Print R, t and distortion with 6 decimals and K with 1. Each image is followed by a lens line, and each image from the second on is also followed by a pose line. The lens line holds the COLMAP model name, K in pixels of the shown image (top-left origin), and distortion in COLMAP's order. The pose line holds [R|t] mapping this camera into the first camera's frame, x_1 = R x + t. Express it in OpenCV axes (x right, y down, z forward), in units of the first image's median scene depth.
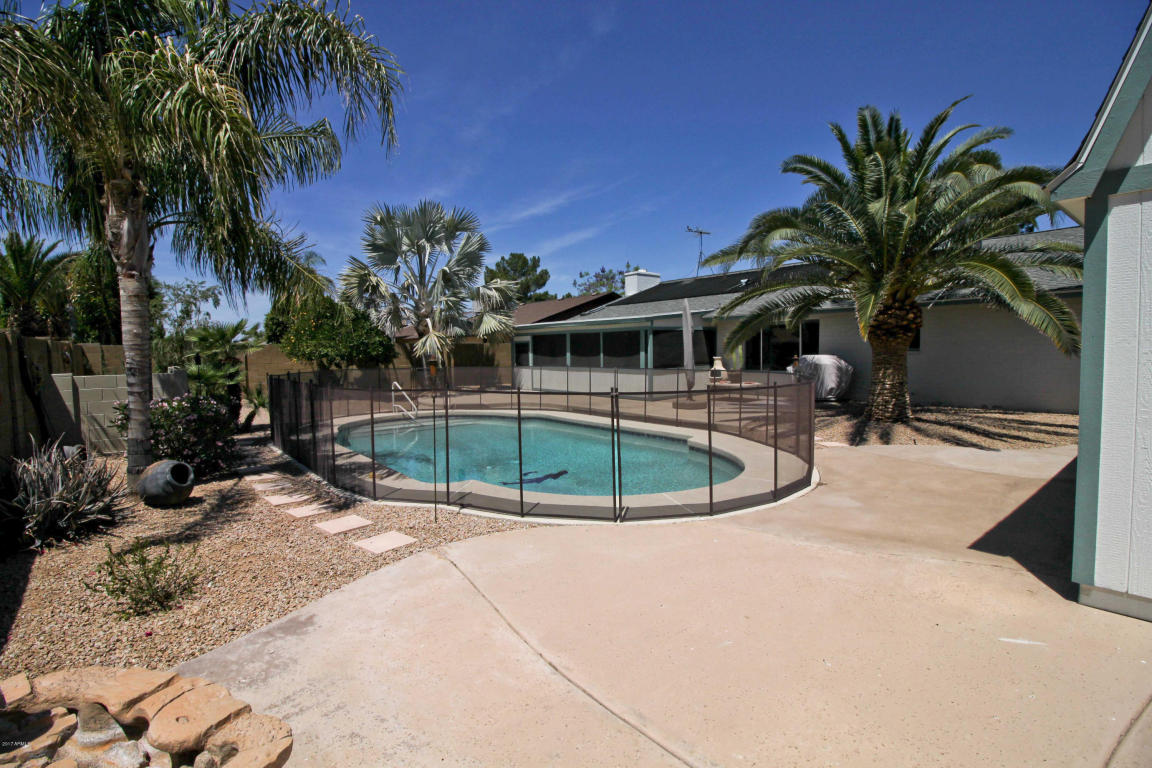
lens RADIAL K [[533.9, 0, 576.0], [0, 533.9, 384.0], [0, 0, 1]] dist [-0.000240, -0.011705]
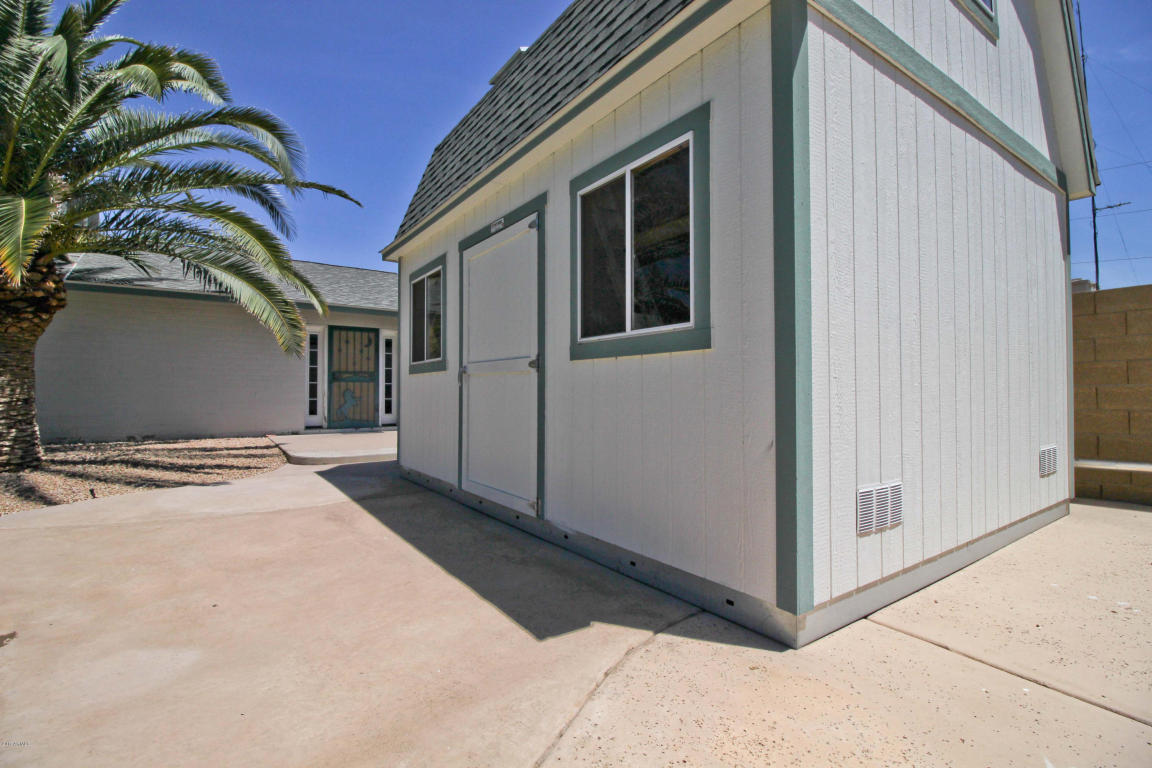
lens RADIAL K [[533.9, 0, 576.0], [0, 533.9, 384.0], [0, 0, 1]] dist [-0.000240, -0.011705]
pose [[0.090574, 0.033612, 0.995322, 0.104775], [0.061535, 0.997332, -0.039280, 0.040464], [-0.993987, 0.064804, 0.088264, 0.377853]]
